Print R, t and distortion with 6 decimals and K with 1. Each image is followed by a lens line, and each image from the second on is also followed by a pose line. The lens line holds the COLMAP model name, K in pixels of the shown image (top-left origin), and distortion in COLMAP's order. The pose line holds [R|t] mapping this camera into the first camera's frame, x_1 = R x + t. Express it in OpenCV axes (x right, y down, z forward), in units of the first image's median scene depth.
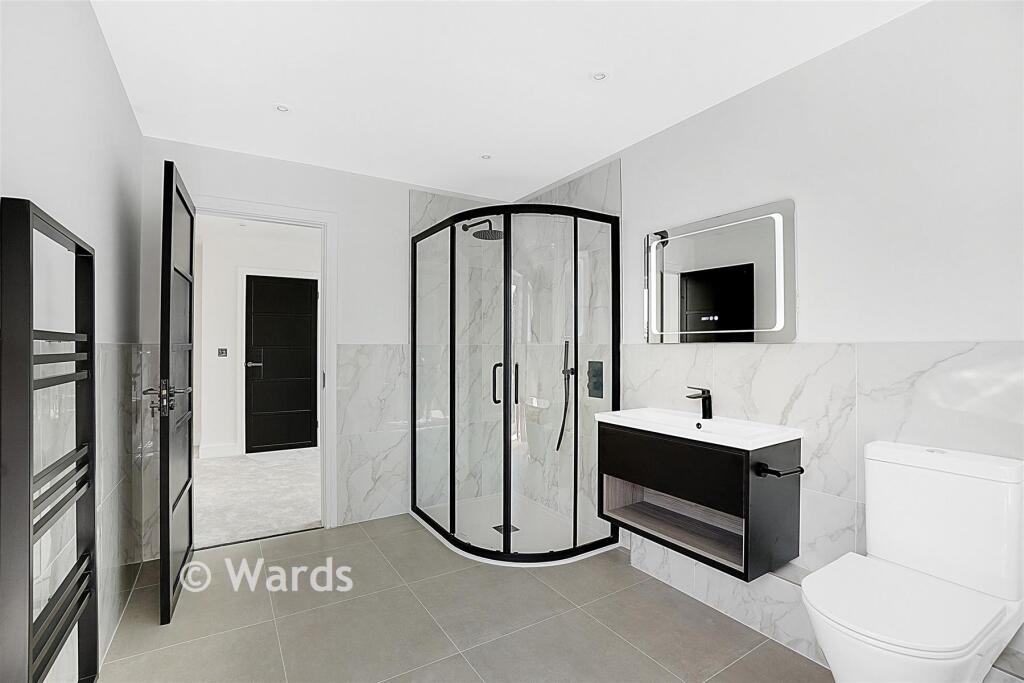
lens RADIAL K [[449.4, 0, 498.0], [0, 449.4, 344.2], [0, 0, 1]] dist [-0.078226, 0.021495]
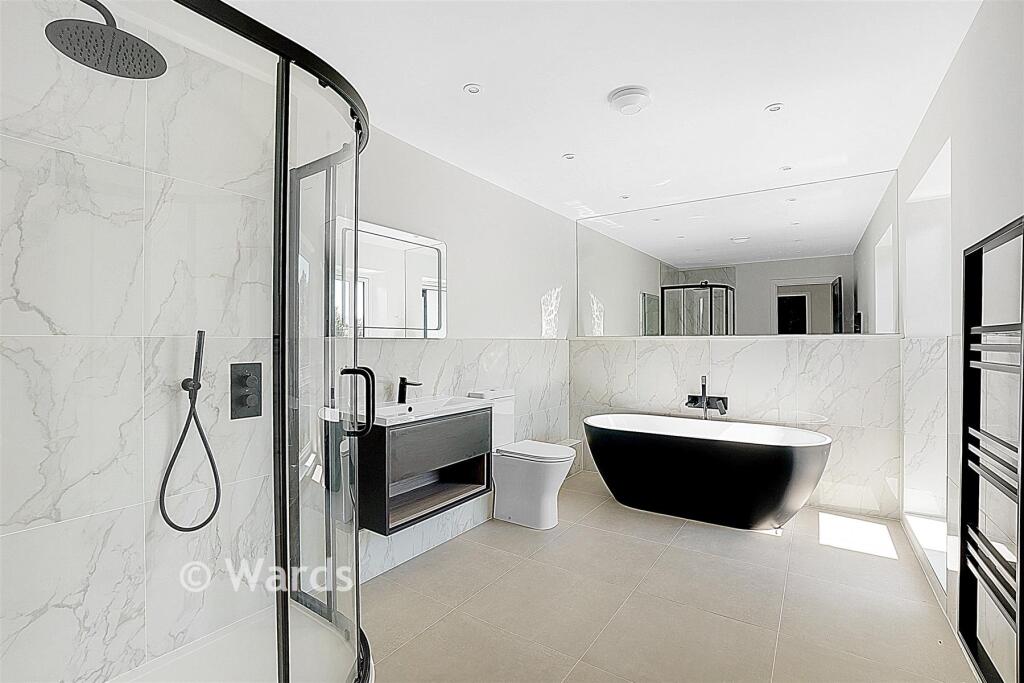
lens RADIAL K [[449.4, 0, 498.0], [0, 449.4, 344.2], [0, 0, 1]] dist [-0.078226, 0.021495]
pose [[-0.393307, -0.007240, 0.919379, -0.754778], [-0.011273, 0.999932, 0.003052, 0.007449], [-0.919338, -0.009163, -0.393362, 1.321912]]
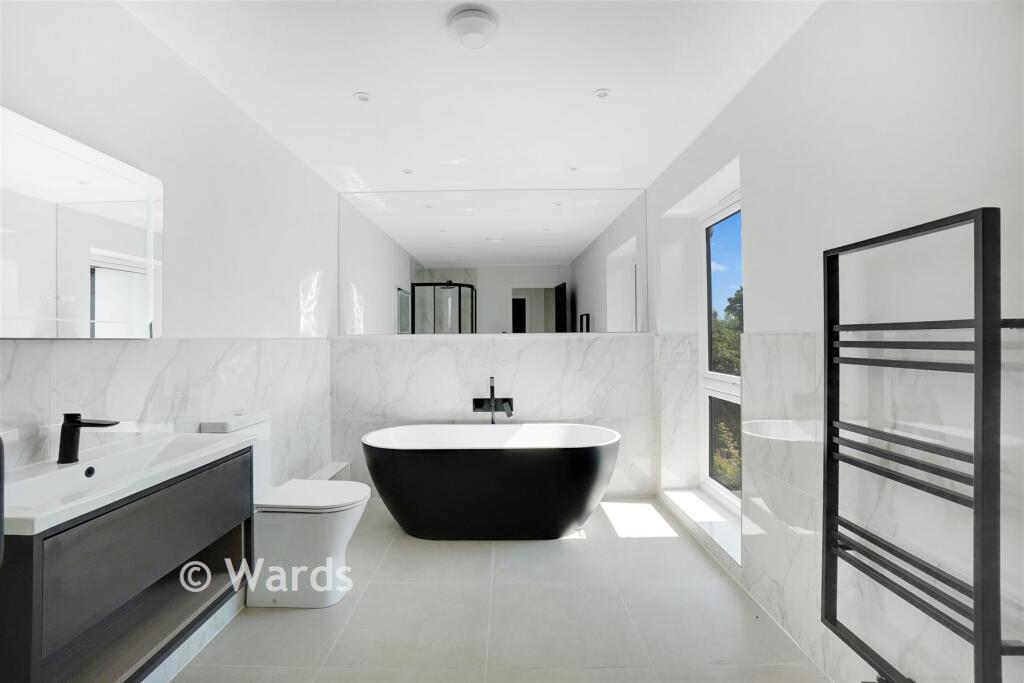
lens RADIAL K [[449.4, 0, 498.0], [0, 449.4, 344.2], [0, 0, 1]] dist [-0.078226, 0.021495]
pose [[-0.848753, -0.002103, 0.528786, -0.351655], [-0.000796, 0.999996, 0.002698, 0.004750], [-0.528790, 0.001869, -0.848751, 1.266268]]
